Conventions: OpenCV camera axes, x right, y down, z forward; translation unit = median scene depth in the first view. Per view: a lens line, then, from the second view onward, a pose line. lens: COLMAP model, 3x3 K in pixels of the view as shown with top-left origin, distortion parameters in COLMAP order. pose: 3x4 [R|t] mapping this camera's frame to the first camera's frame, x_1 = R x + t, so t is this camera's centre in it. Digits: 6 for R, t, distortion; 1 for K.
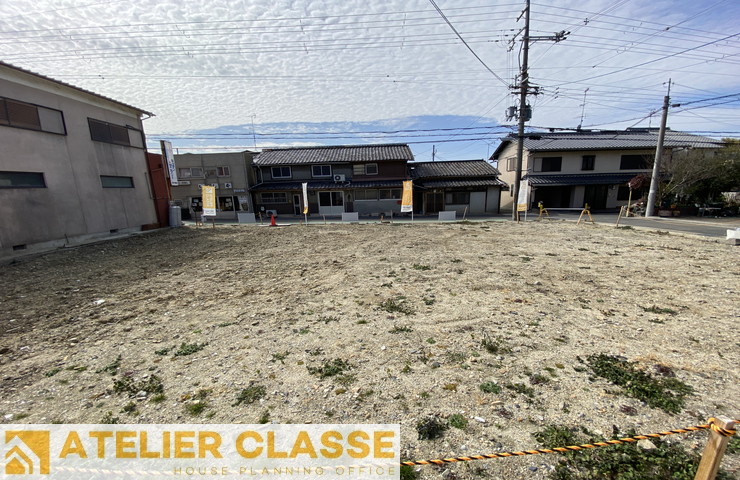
lens RADIAL K [[301.3, 0, 371.6], [0, 301.3, 258.1], [0, 0, 1]] dist [0.018863, -0.016960]
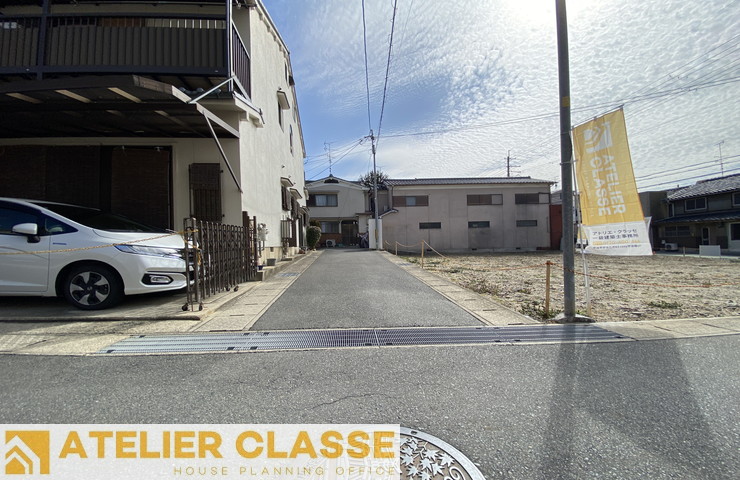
lens RADIAL K [[301.3, 0, 366.9], [0, 301.3, 238.7], [0, 0, 1]] dist [0.018863, -0.016960]
pose [[0.053825, 0.019630, -0.998357, 0.722195], [-0.195100, 0.980744, 0.008765, 0.016318], [0.979305, 0.194308, 0.056619, -0.050465]]
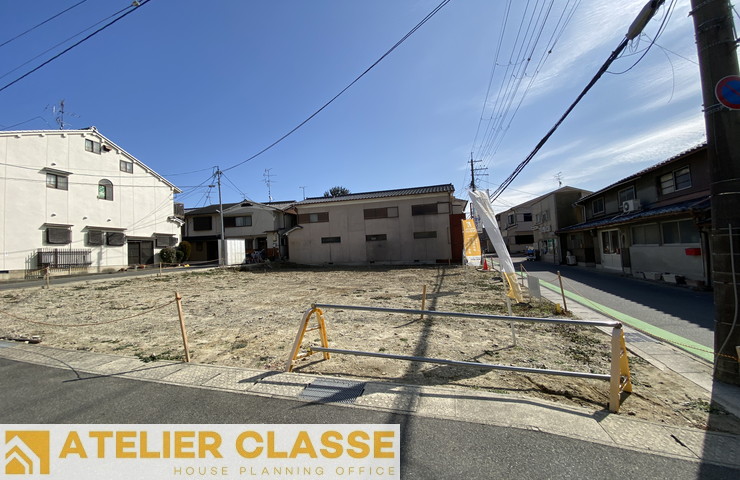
lens RADIAL K [[301.3, 0, 372.7], [0, 301.3, 238.8], [0, 0, 1]] dist [0.018863, -0.016960]
pose [[-0.267071, -0.000297, -0.963677, 0.716798], [-0.163003, 0.985605, 0.044871, -0.185409], [0.949791, 0.169066, -0.263275, 0.849563]]
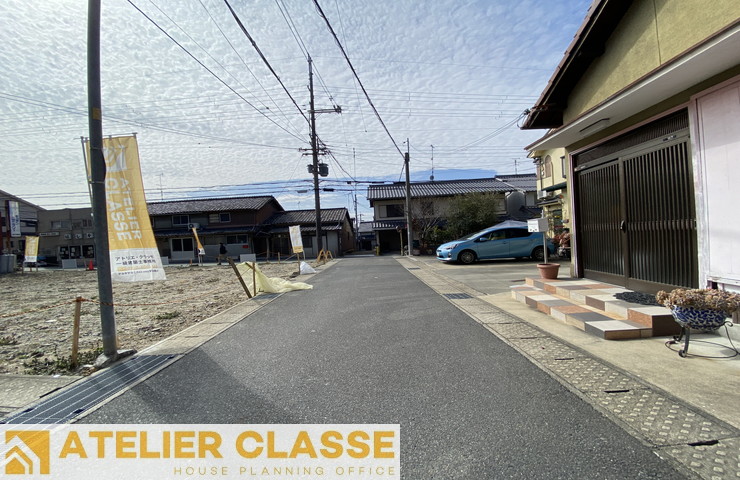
lens RADIAL K [[301.3, 0, 371.5], [0, 301.3, 246.8], [0, 0, 1]] dist [0.018863, -0.016960]
pose [[0.999234, -0.016120, -0.035665, 0.706074], [0.009547, 0.984105, -0.177330, 0.013937], [0.037957, 0.176854, 0.983505, -0.066513]]
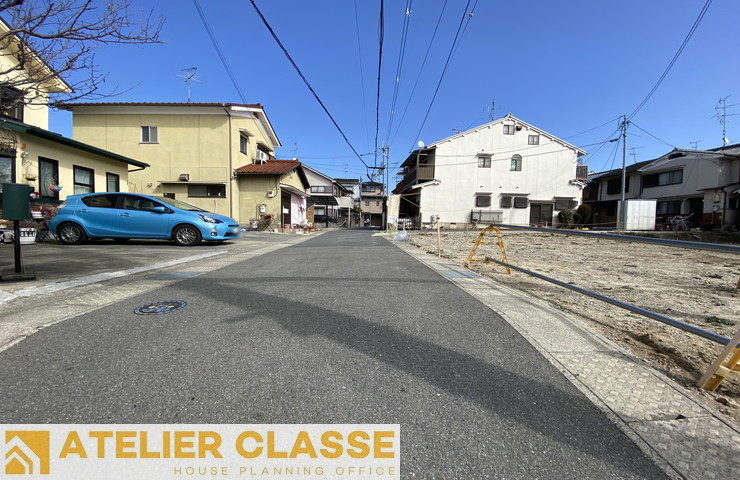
lens RADIAL K [[301.3, 0, 367.7], [0, 301.3, 249.3], [0, 0, 1]] dist [0.018863, -0.016960]
pose [[-0.999785, 0.014256, -0.015034, 0.630830], [0.009348, 0.957971, 0.286713, -0.179127], [0.018490, 0.286511, -0.957898, 1.000914]]
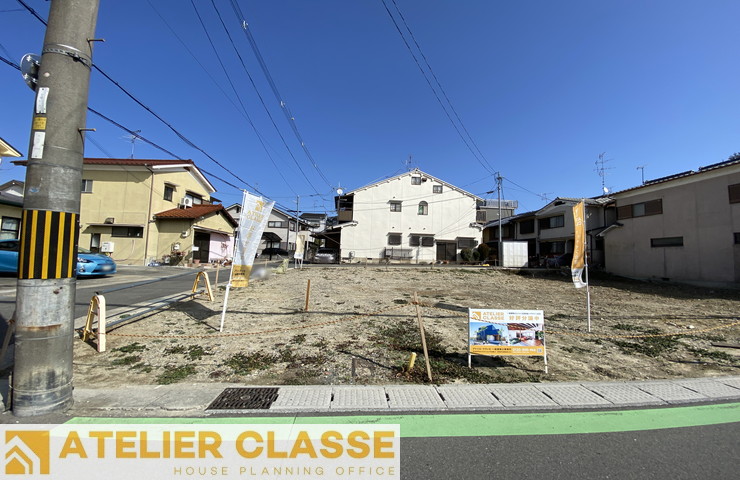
lens RADIAL K [[301.3, 0, 365.8], [0, 301.3, 236.9], [0, 0, 1]] dist [0.018863, -0.016960]
pose [[-0.999261, -0.000563, -0.038438, 0.342366], [-0.006223, 0.989070, 0.147312, -0.228816], [0.037935, 0.147442, -0.988343, 1.155306]]
